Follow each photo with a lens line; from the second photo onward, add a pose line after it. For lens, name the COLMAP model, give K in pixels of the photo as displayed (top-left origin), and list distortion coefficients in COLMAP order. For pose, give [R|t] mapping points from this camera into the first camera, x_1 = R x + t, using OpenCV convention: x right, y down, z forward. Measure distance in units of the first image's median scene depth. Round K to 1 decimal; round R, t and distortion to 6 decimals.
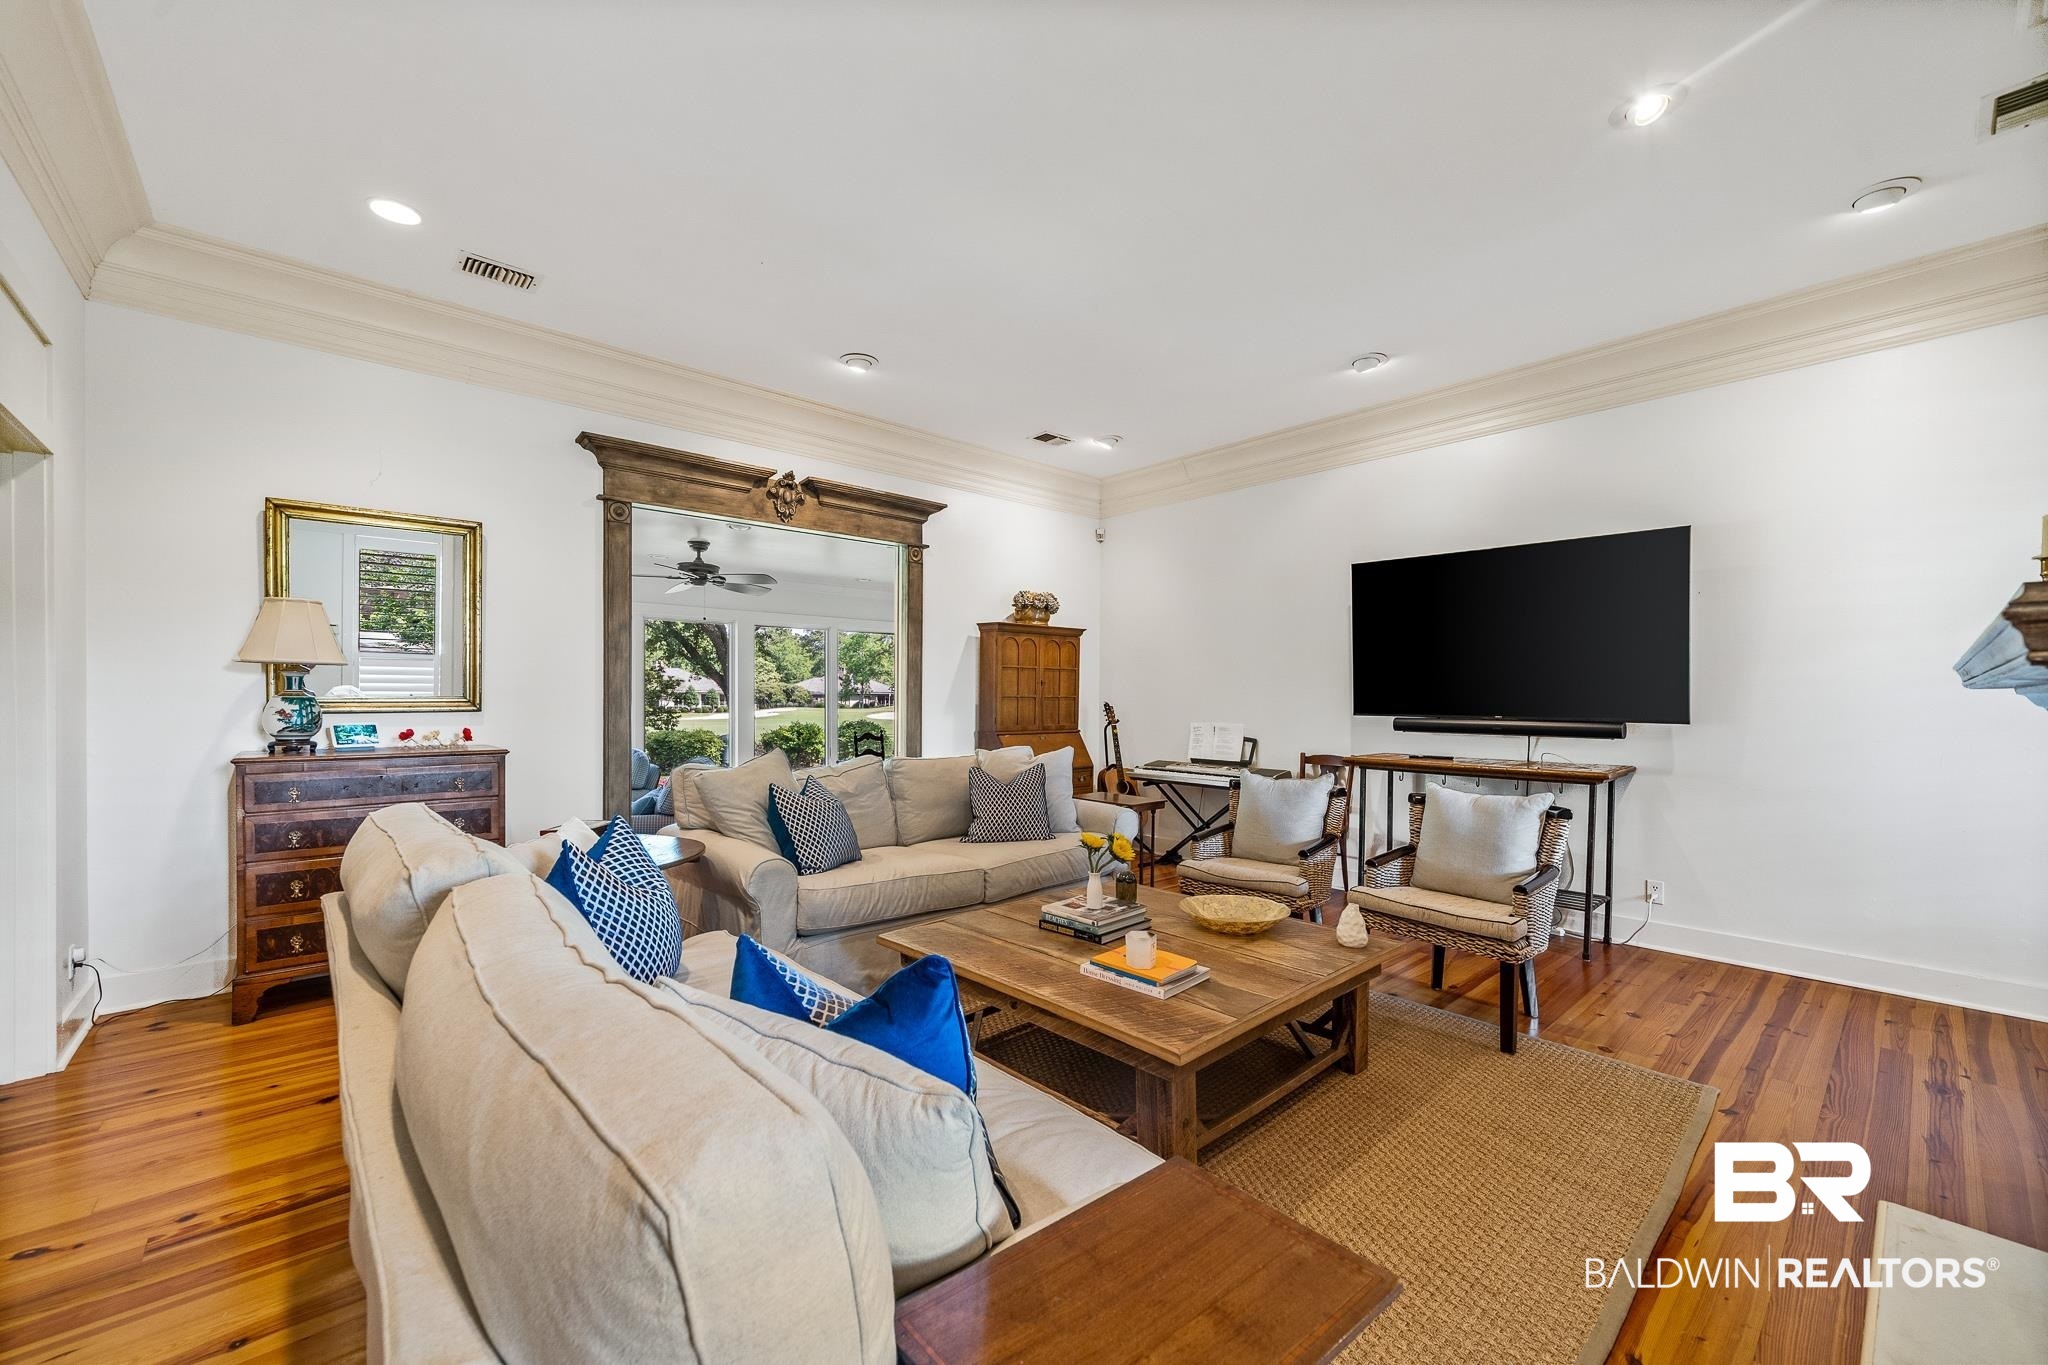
lens RADIAL K [[822.1, 0, 1024.0], [0, 822.1, 682.5], [0, 0, 1]] dist [-0.003762, 0.000675]
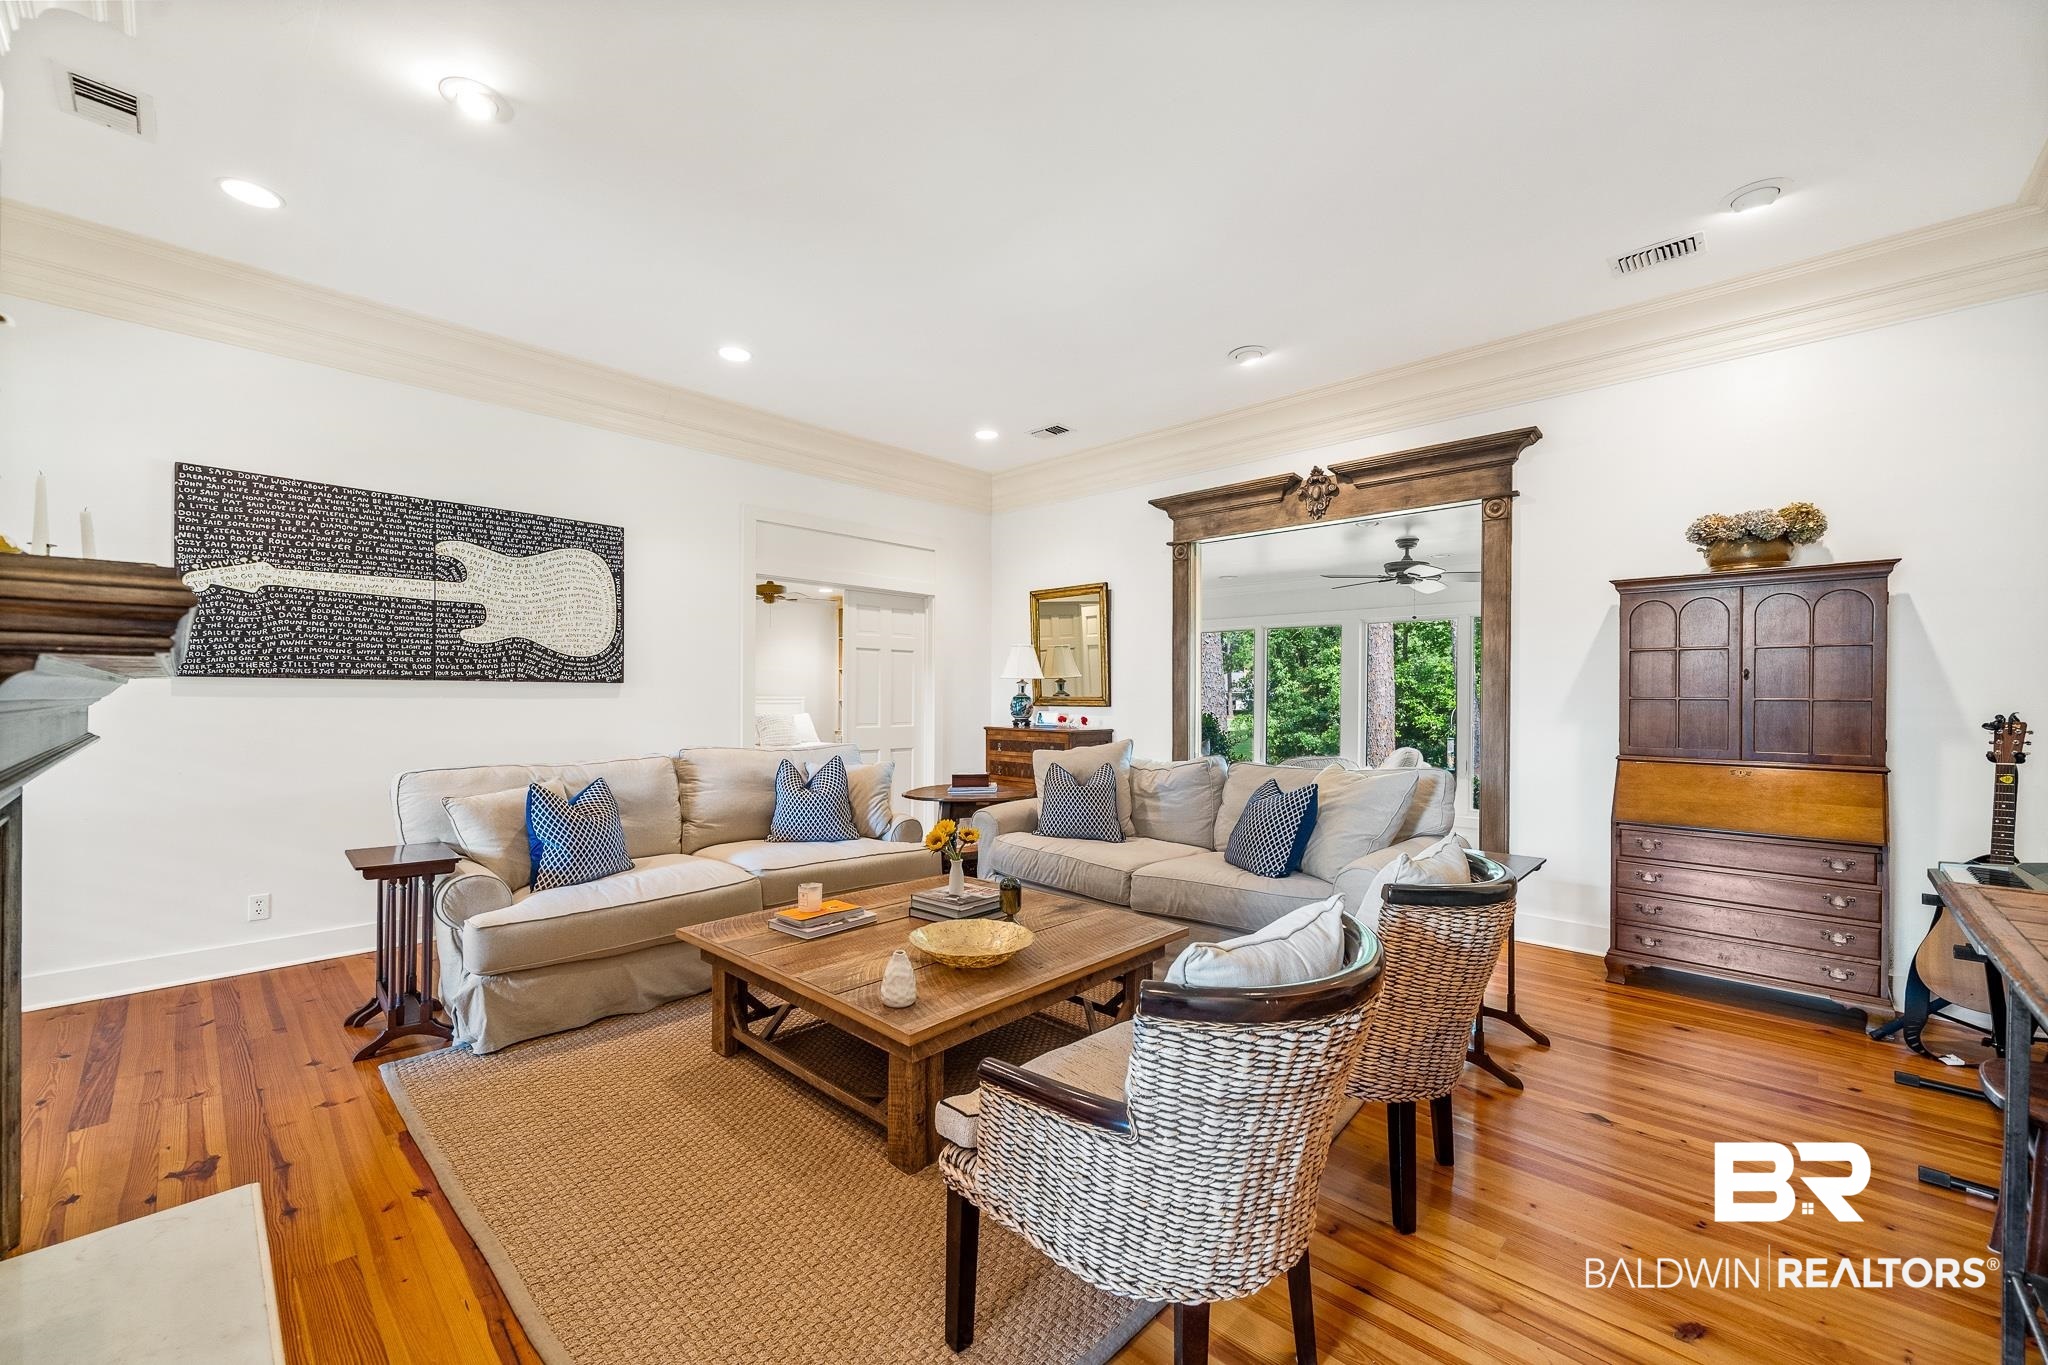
lens RADIAL K [[804.4, 0, 1018.4], [0, 804.4, 692.9], [0, 0, 1]] dist [-0.002758, -0.000012]
pose [[0.078665, -0.006377, -0.996881, 0.638303], [0.013244, 0.999898, -0.005352, 0.012782], [0.996813, -0.012782, 0.078741, 0.566352]]
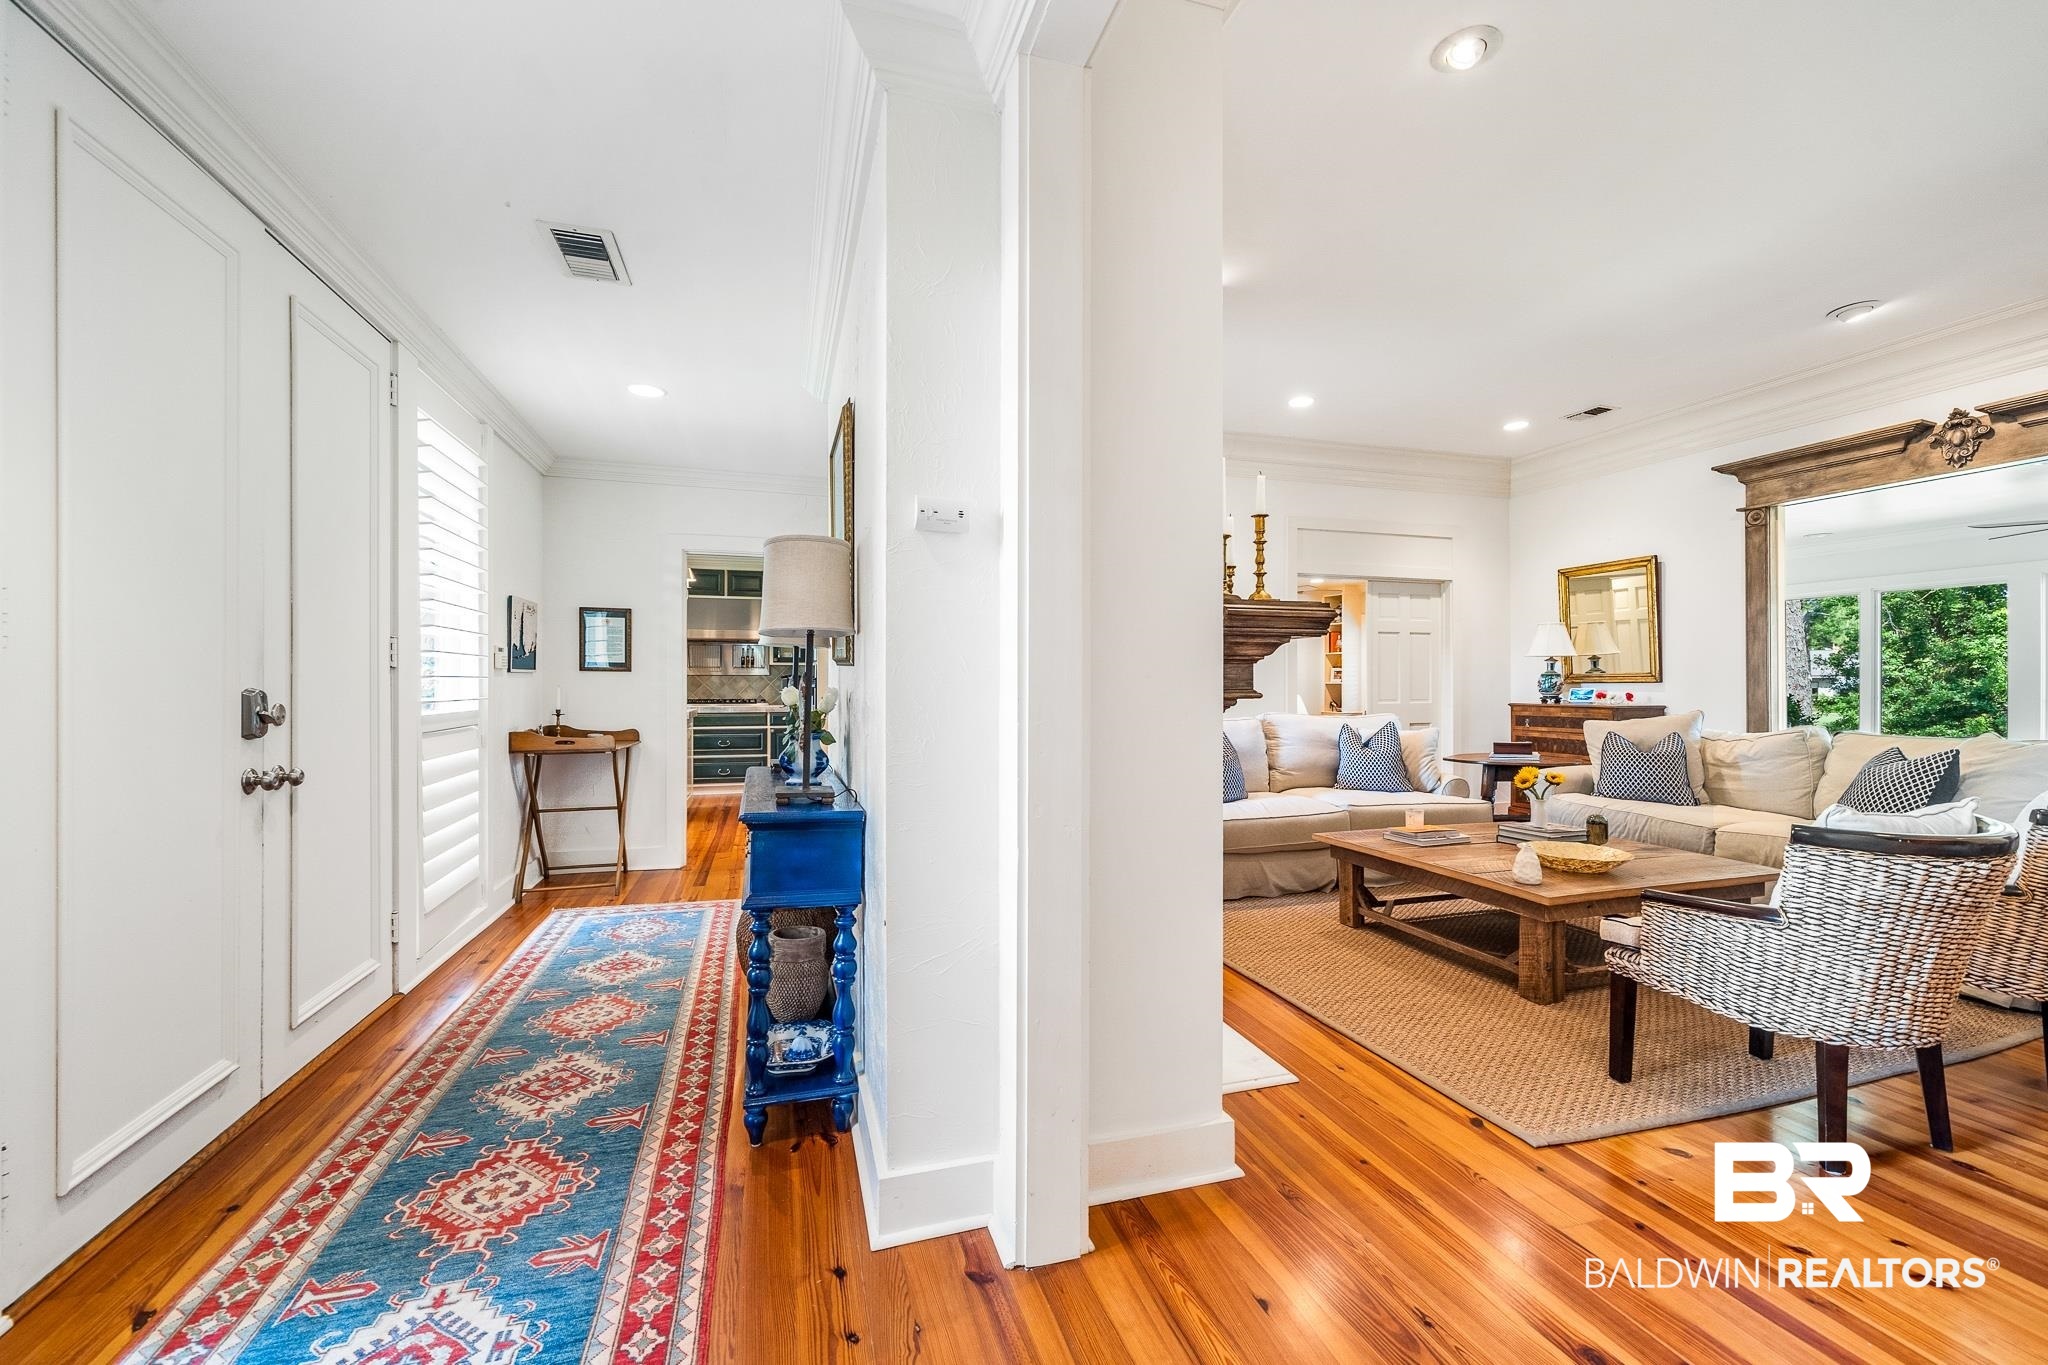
lens RADIAL K [[822.1, 0, 1024.0], [0, 822.1, 682.5], [0, 0, 1]] dist [-0.003762, 0.000675]
pose [[-0.412834, -0.005395, -0.910790, 0.914073], [0.017064, 0.999761, -0.013656, 0.028864], [0.910647, -0.021179, -0.412643, 0.448358]]
